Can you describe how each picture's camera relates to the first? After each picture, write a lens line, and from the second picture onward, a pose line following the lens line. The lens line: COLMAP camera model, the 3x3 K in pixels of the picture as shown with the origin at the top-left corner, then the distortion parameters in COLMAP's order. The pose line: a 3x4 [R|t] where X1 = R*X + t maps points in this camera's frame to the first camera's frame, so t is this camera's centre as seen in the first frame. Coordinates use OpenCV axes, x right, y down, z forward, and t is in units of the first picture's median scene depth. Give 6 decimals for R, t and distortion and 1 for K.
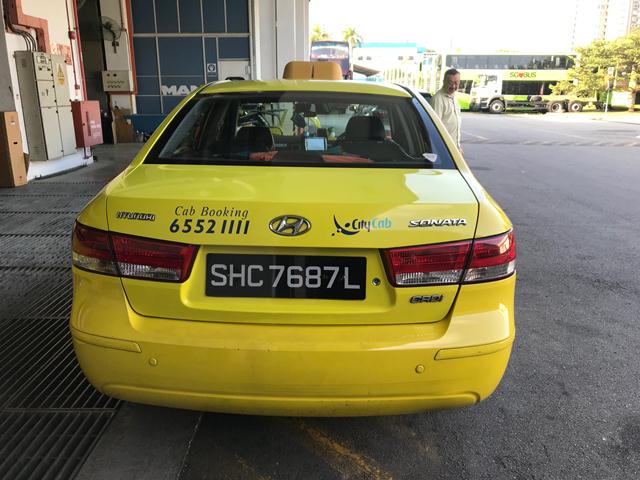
lens RADIAL K [[518.6, 0, 320.0], [0, 518.6, 240.0], [0, 0, 1]] dist [0.075798, -0.098624]
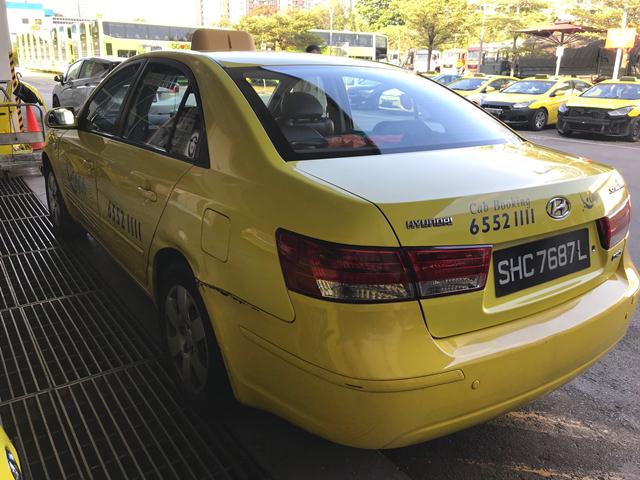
lens RADIAL K [[518.6, 0, 320.0], [0, 518.6, 240.0], [0, 0, 1]] dist [0.075798, -0.098624]
pose [[0.807844, -0.172051, 0.563725, -0.967682], [0.143493, 0.985079, 0.095018, -0.123387], [-0.571662, 0.004131, 0.820479, 0.427985]]
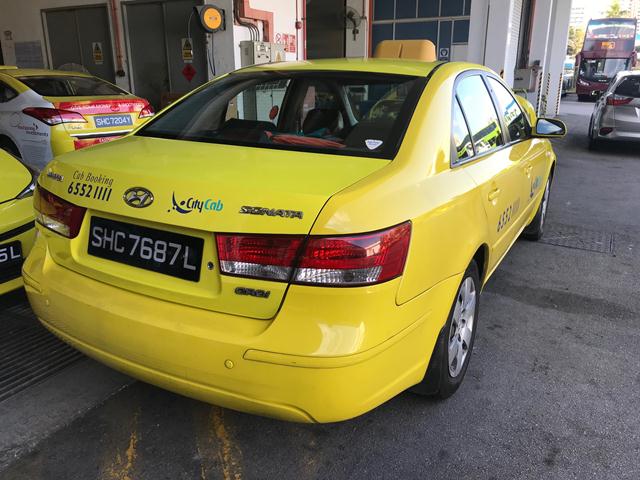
lens RADIAL K [[532.5, 0, 320.0], [0, 532.5, 240.0], [0, 0, 1]] dist [-0.004636, -0.000115]
pose [[0.881564, 0.138251, -0.451365, 0.725607], [-0.129525, 0.990297, 0.050348, -0.042808], [0.453946, 0.014078, 0.890918, 0.216037]]
